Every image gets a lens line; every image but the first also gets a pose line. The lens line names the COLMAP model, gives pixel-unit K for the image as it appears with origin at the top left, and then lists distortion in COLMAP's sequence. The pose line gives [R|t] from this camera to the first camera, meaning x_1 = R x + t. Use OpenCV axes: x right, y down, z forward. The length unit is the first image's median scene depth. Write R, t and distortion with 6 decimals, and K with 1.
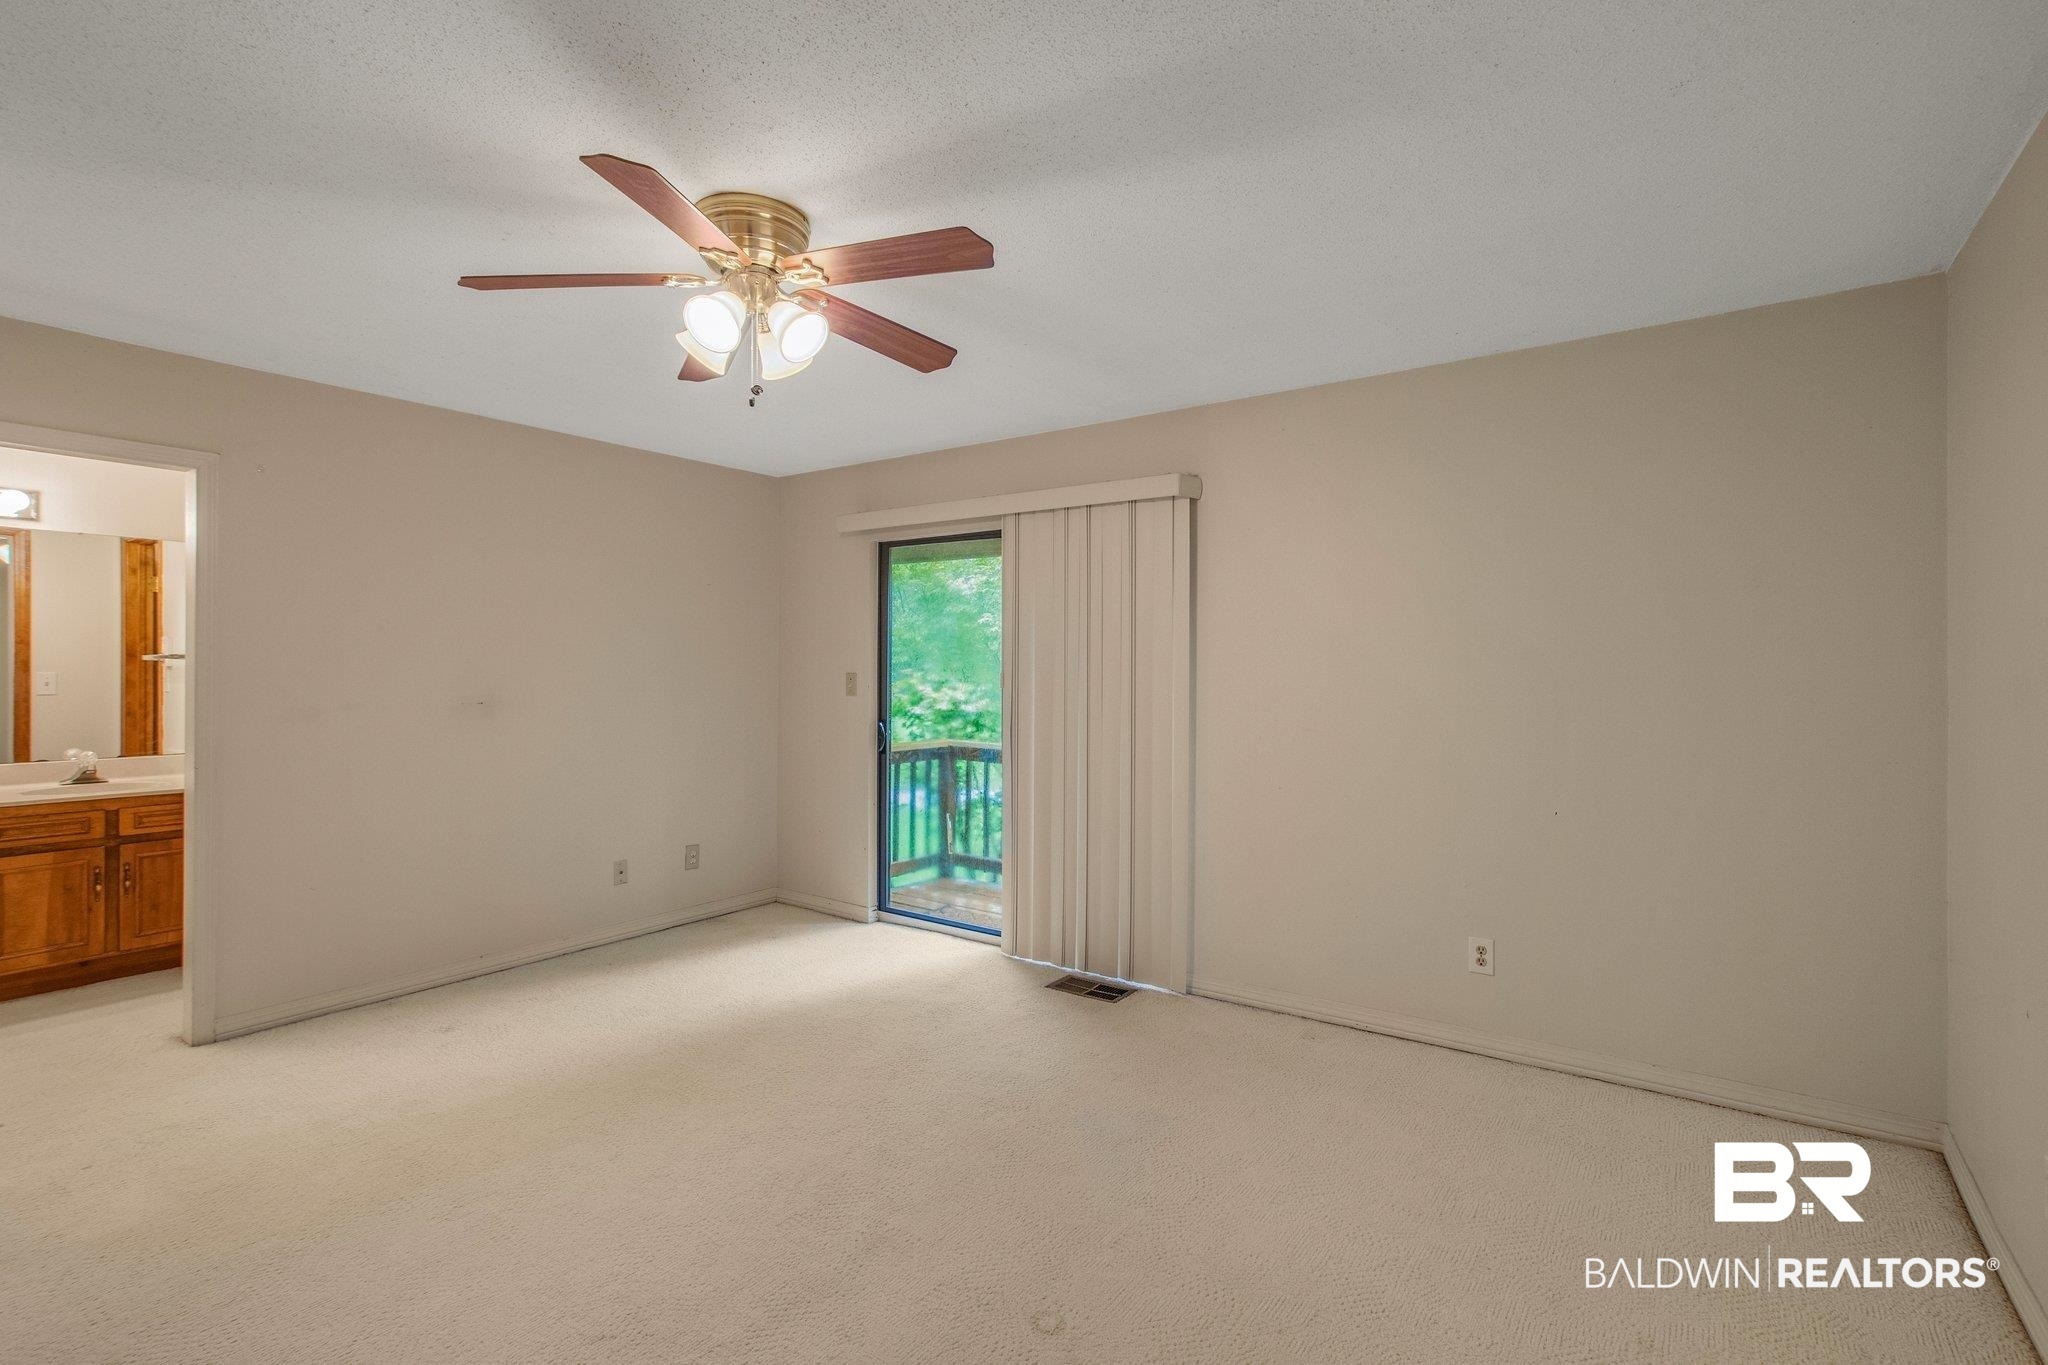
lens RADIAL K [[960.6, 0, 997.5], [0, 960.6, 670.3], [0, 0, 1]] dist [-0.002648, -0.000355]
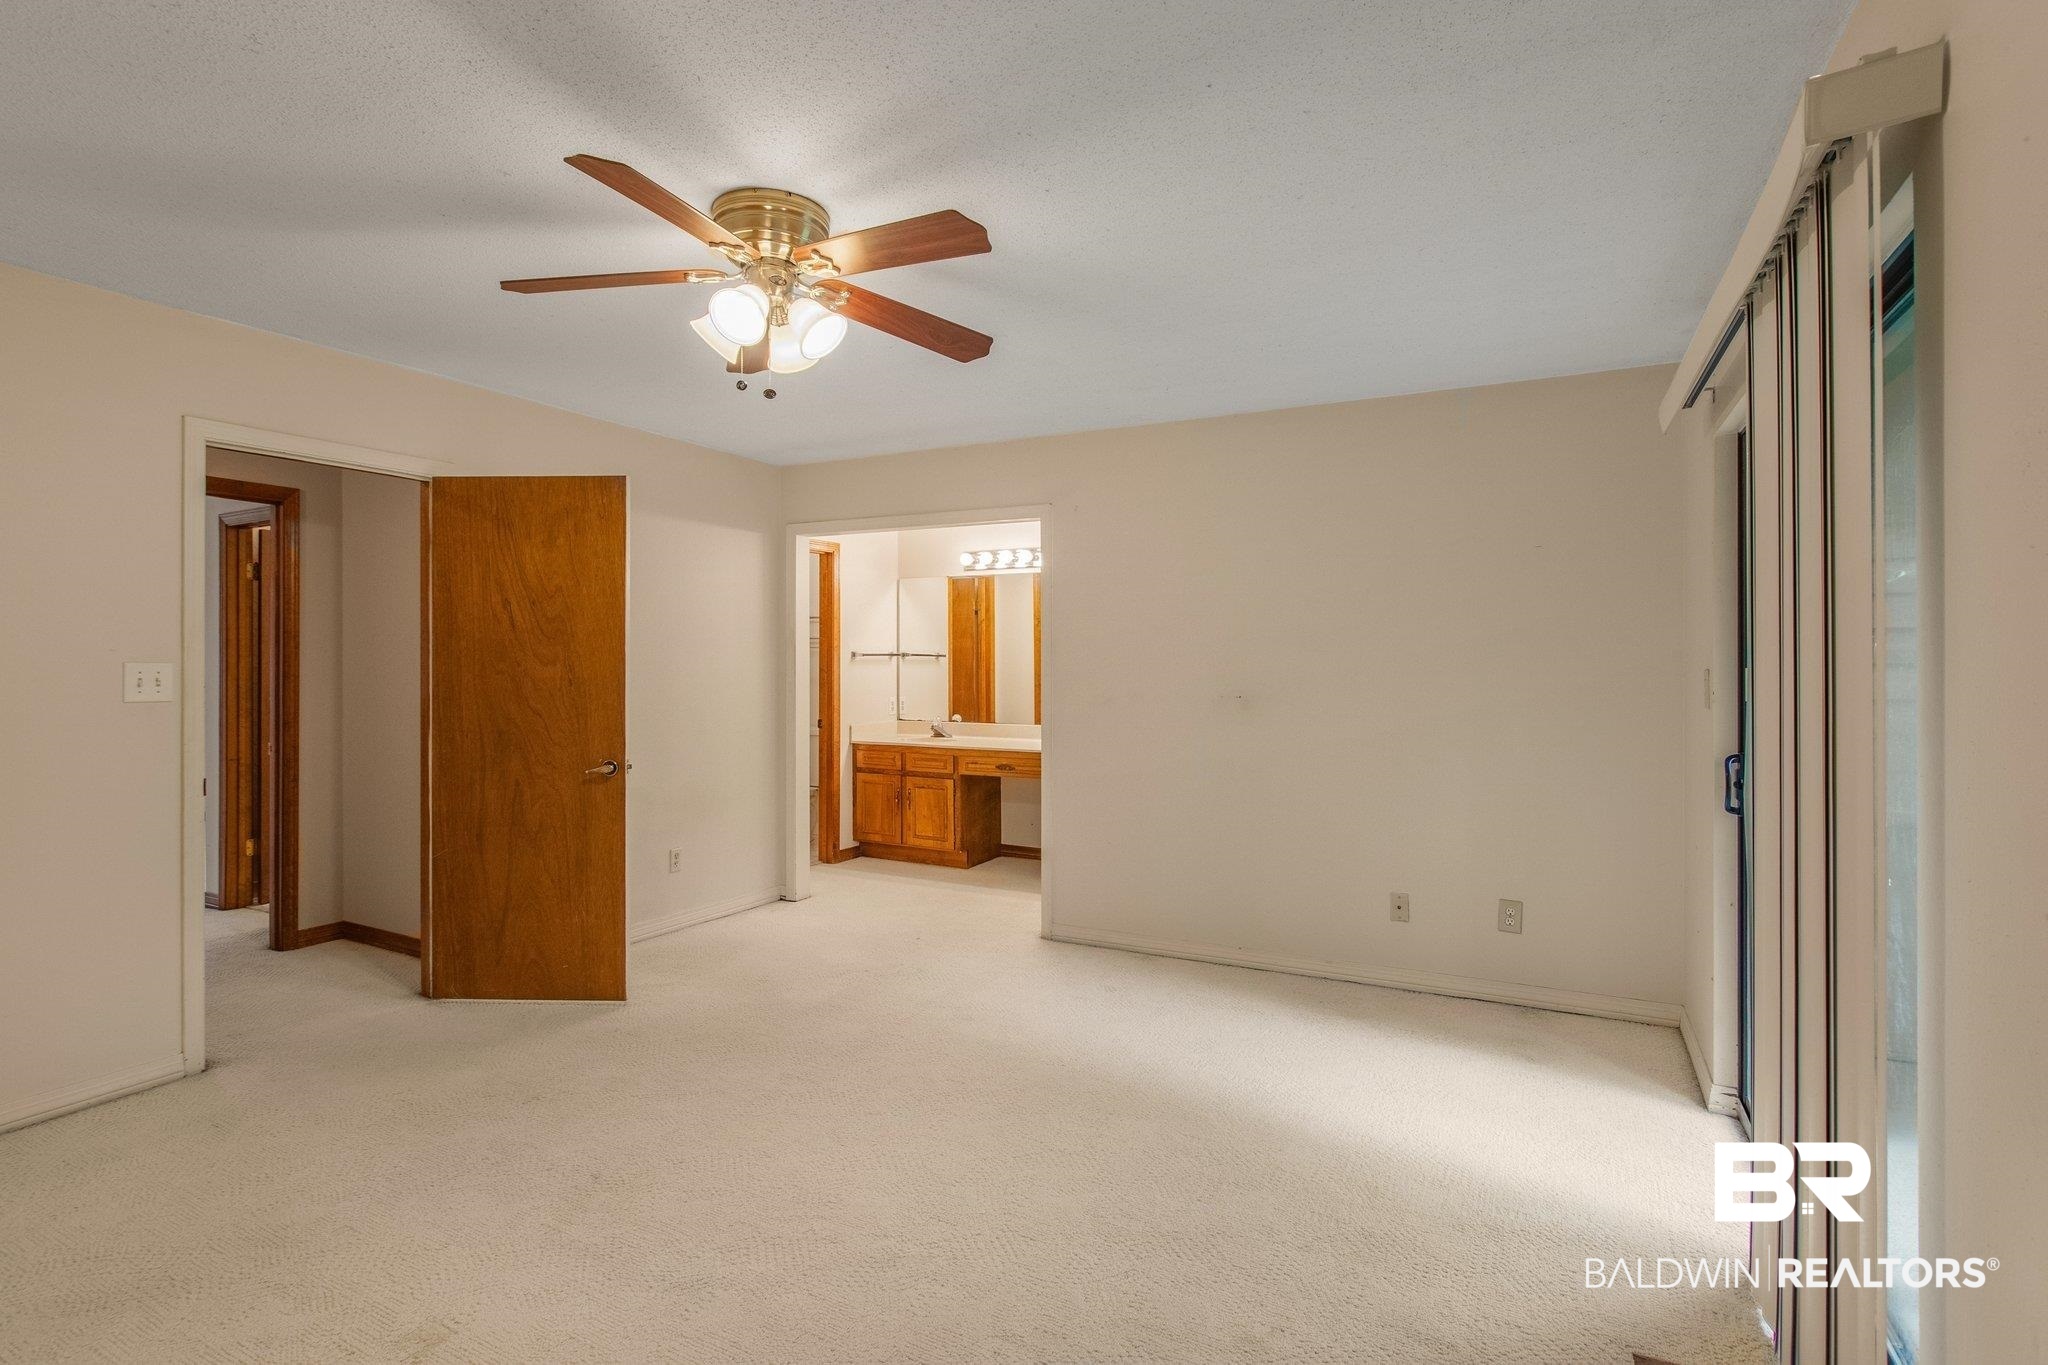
lens RADIAL K [[960.6, 0, 997.5], [0, 960.6, 670.3], [0, 0, 1]] dist [-0.002648, -0.000355]
pose [[0.154766, 0.004865, -0.987939, 0.566820], [-0.000961, 0.999988, 0.004774, 0.001396], [0.987951, 0.000210, 0.154768, 0.793054]]
